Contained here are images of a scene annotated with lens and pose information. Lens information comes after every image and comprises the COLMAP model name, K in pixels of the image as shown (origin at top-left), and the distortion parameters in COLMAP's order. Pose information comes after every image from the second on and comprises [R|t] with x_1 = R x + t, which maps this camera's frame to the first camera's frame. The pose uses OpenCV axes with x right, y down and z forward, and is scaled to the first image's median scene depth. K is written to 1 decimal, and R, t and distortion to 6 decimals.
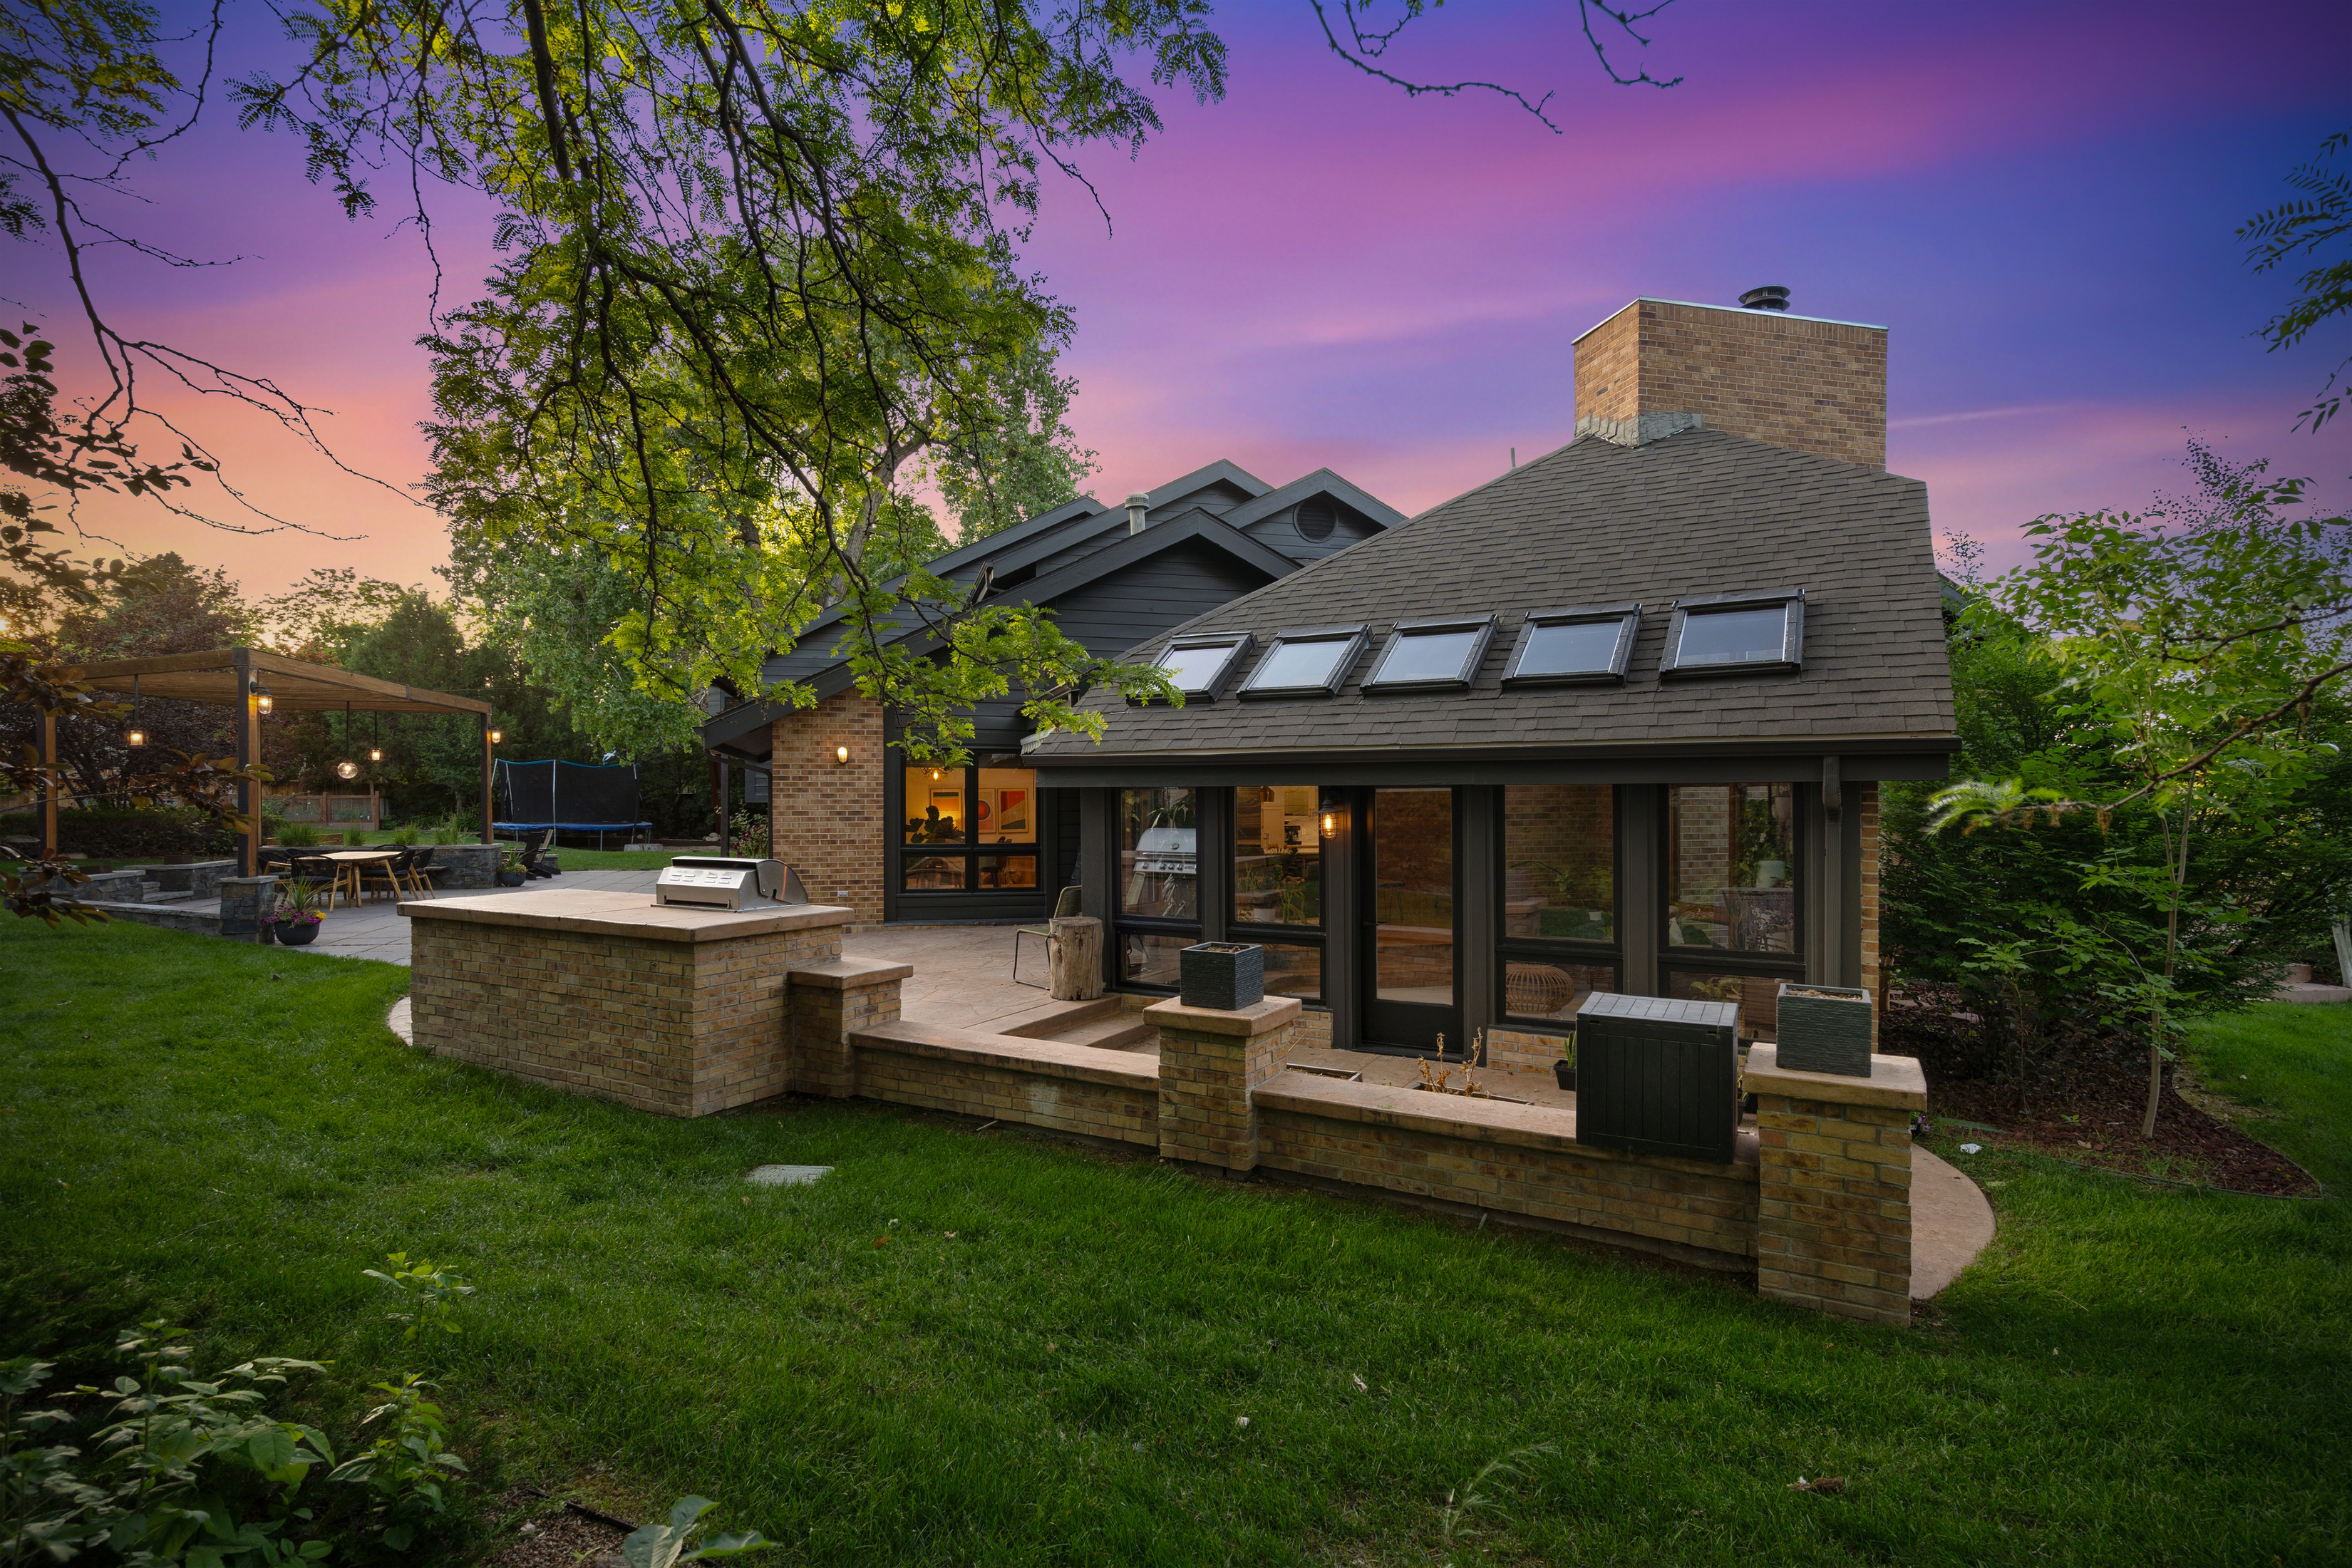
lens RADIAL K [[1096.8, 0, 1179.2], [0, 1096.8, 801.9], [0, 0, 1]] dist [-0.003508, 0.002417]
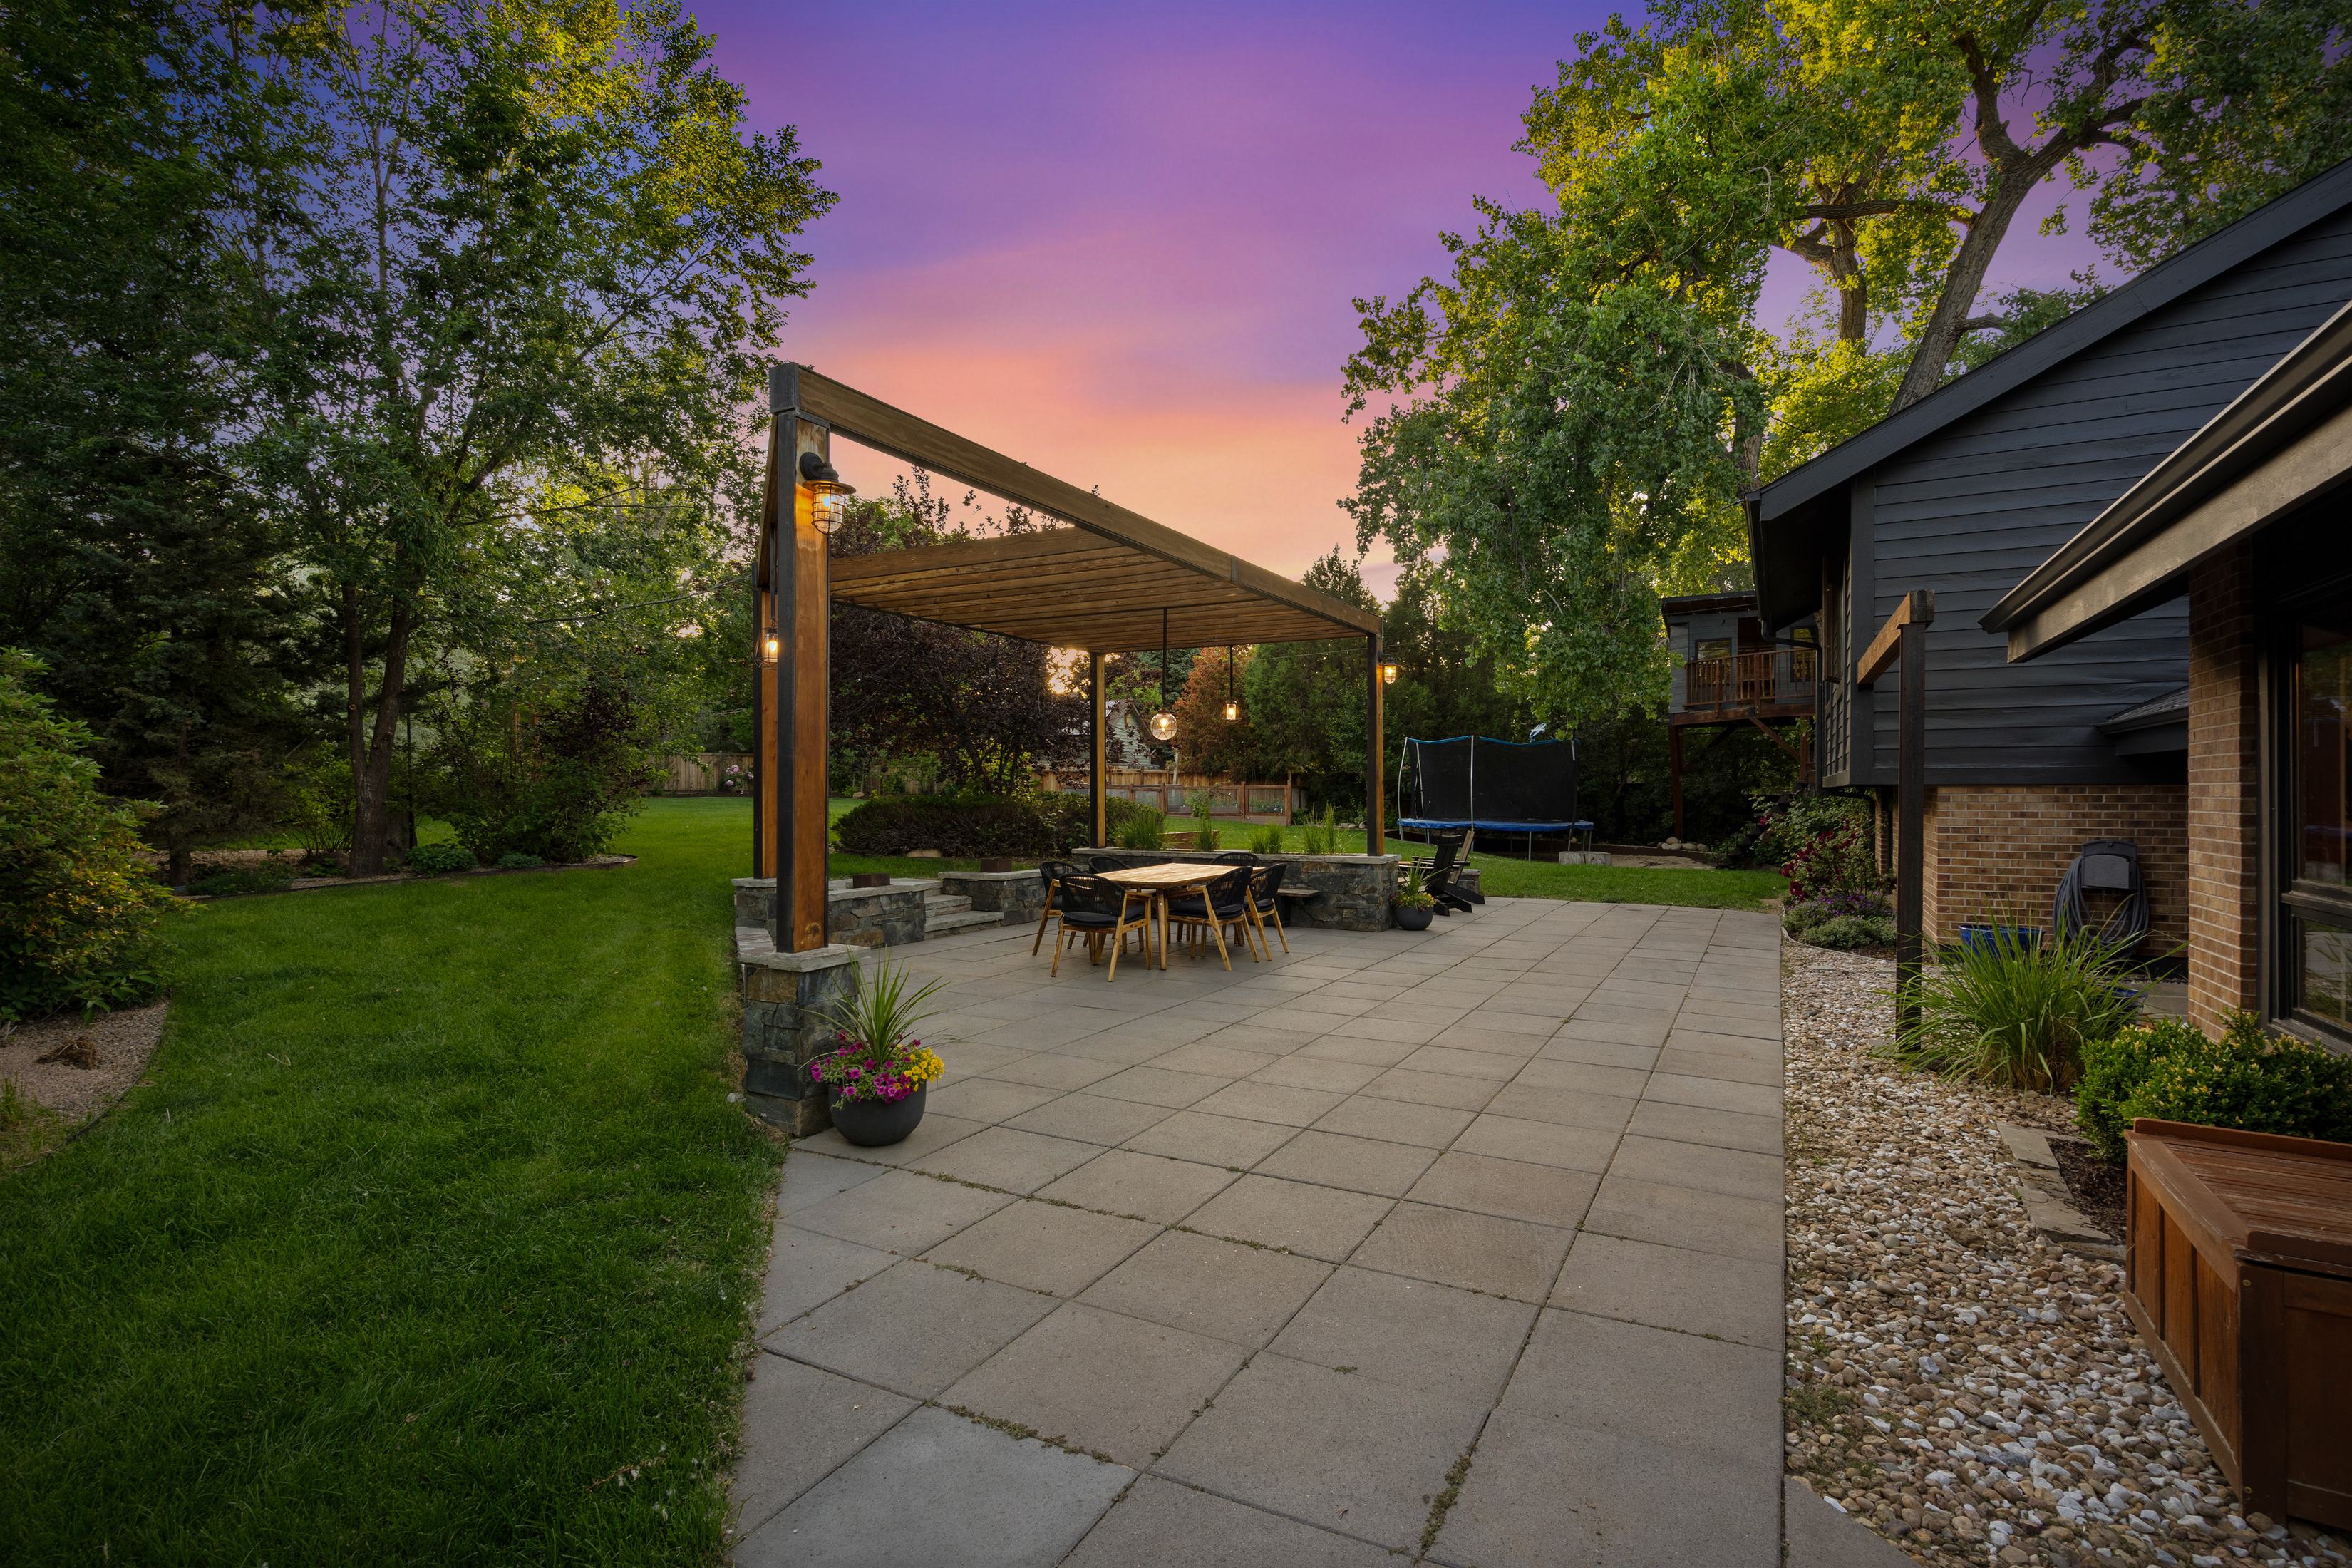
lens RADIAL K [[1096.8, 0, 1178.5], [0, 1096.8, 794.7], [0, 0, 1]] dist [-0.003508, 0.002417]
pose [[0.714696, 0.001949, -0.699432, -0.201193], [-0.005400, 0.999982, -0.002732, 0.005364], [0.699414, 0.005730, 0.714693, 0.344423]]
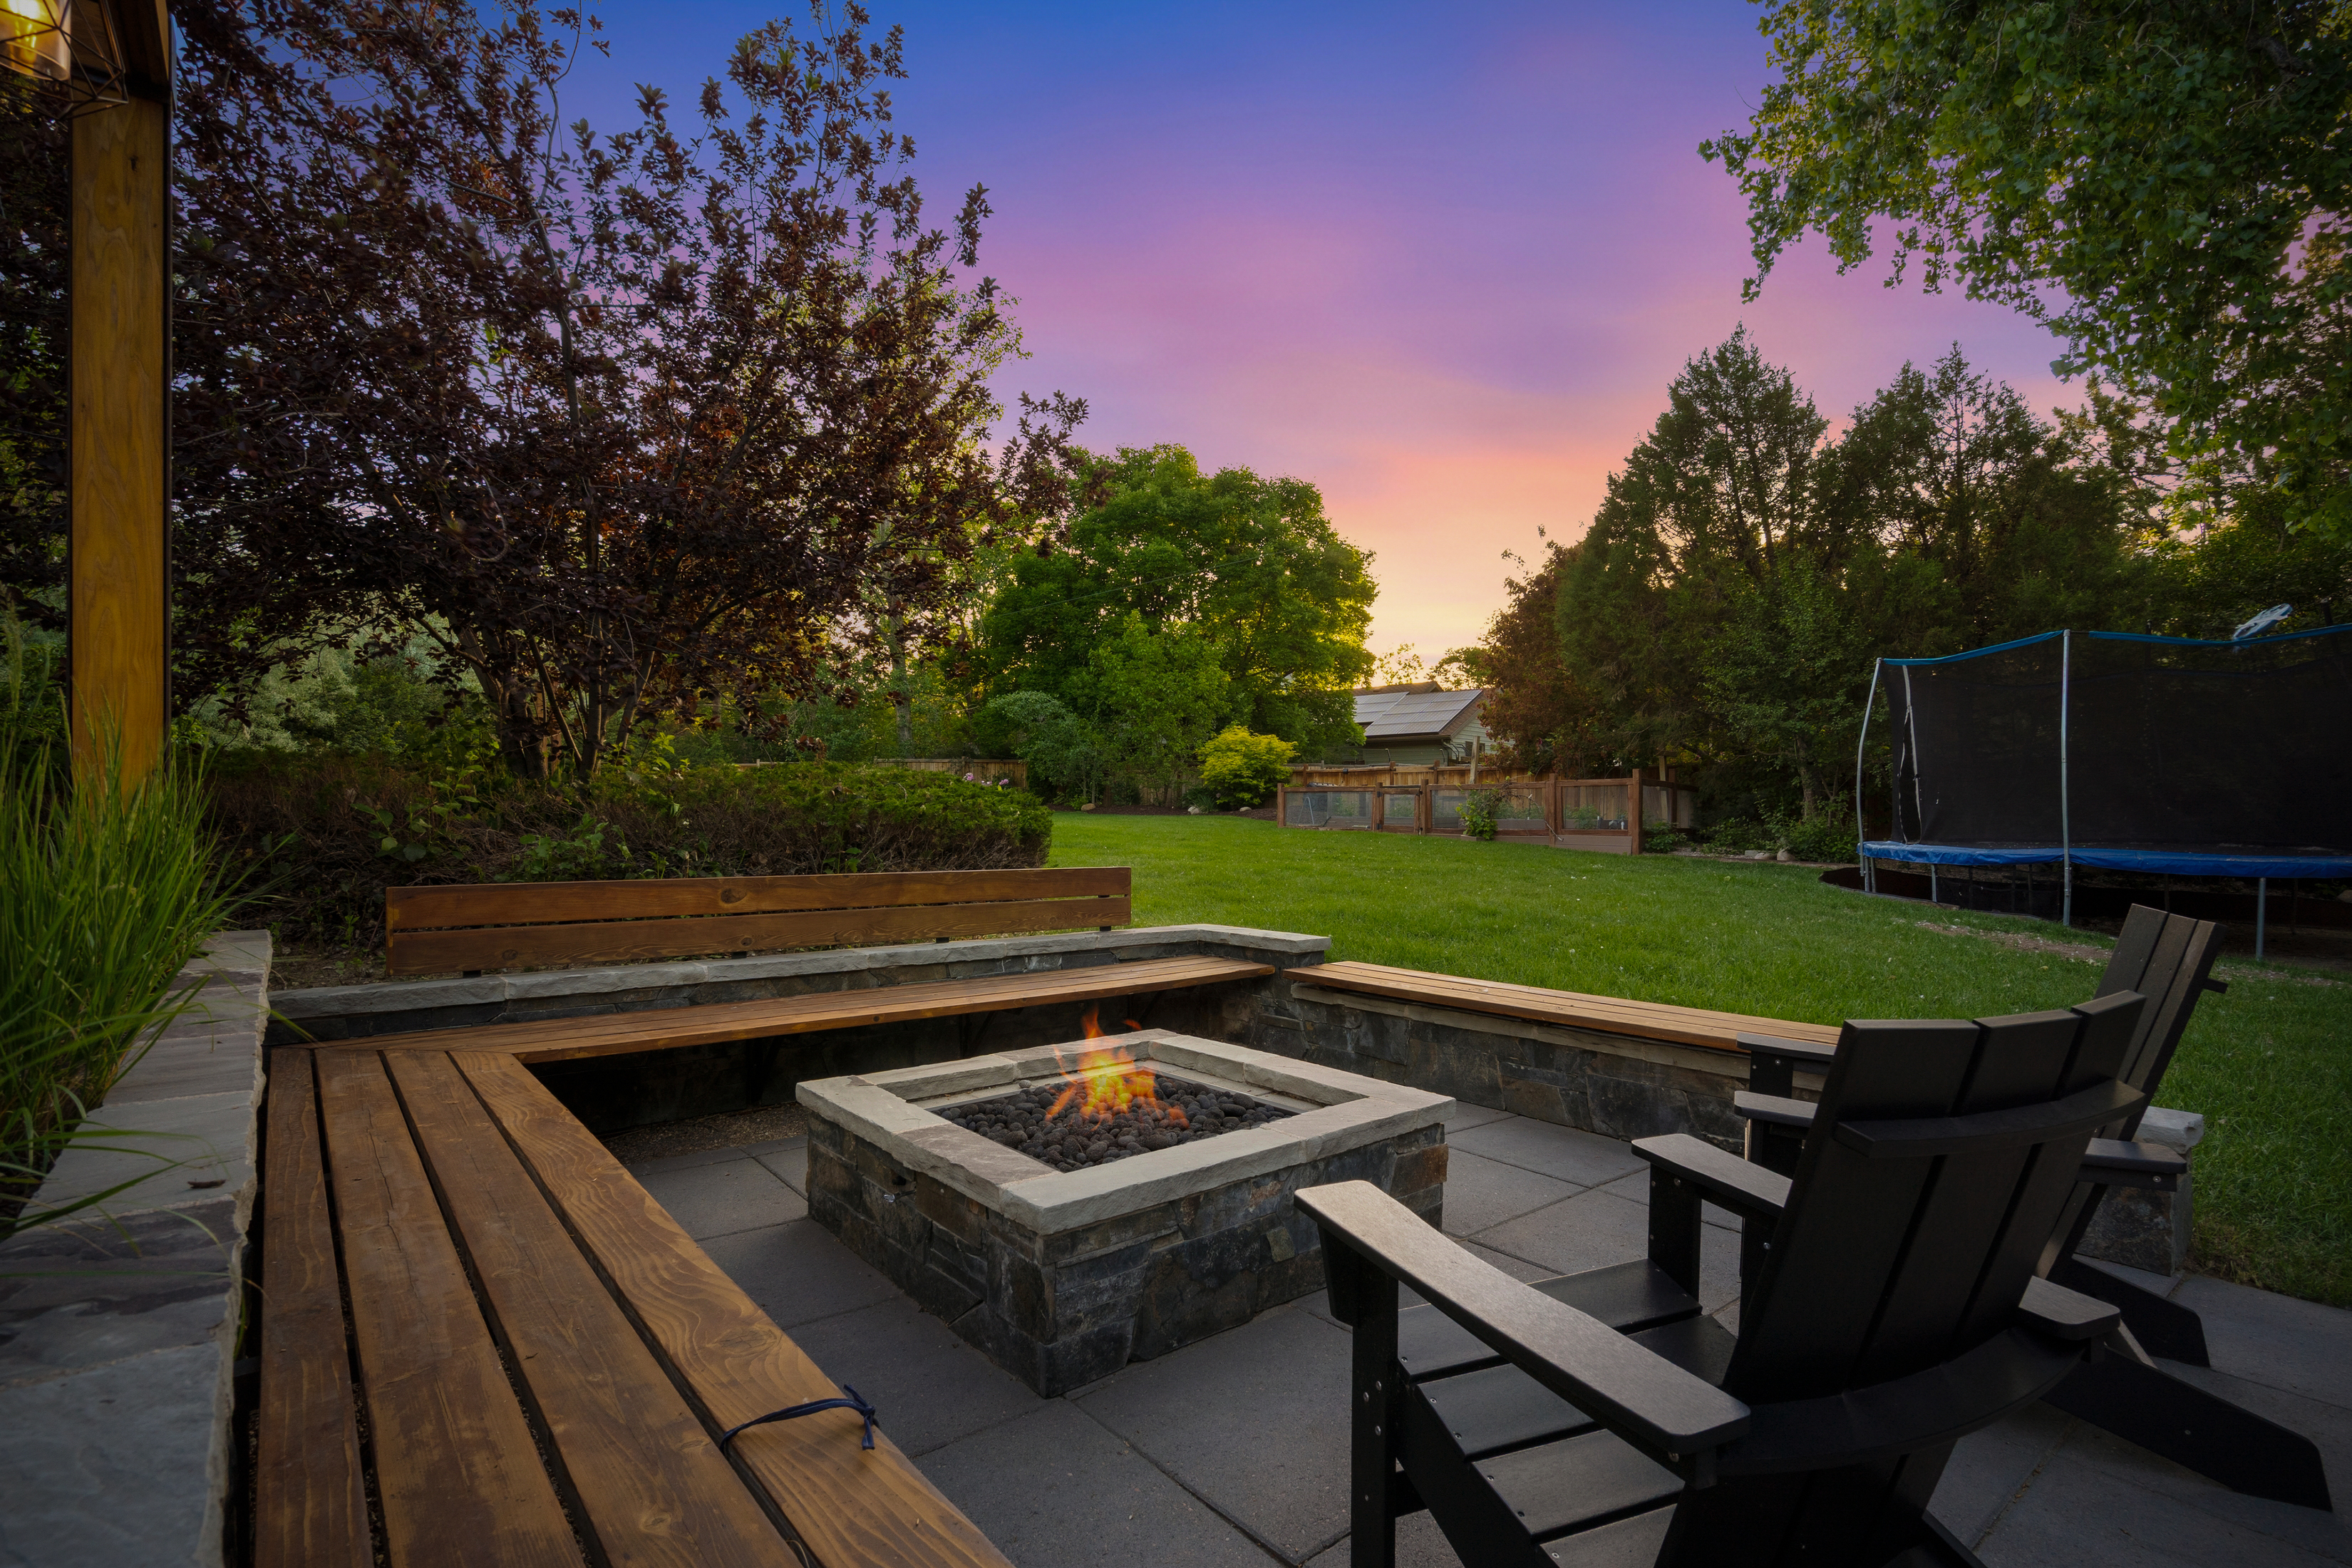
lens RADIAL K [[1096.8, 0, 1185.6], [0, 1096.8, 821.6], [0, 0, 1]] dist [-0.003508, 0.002417]
pose [[0.391640, 0.007287, -0.920090, -0.420337], [-0.000960, 0.999971, 0.007511, 0.011570], [0.920118, -0.002059, 0.391635, 0.716423]]
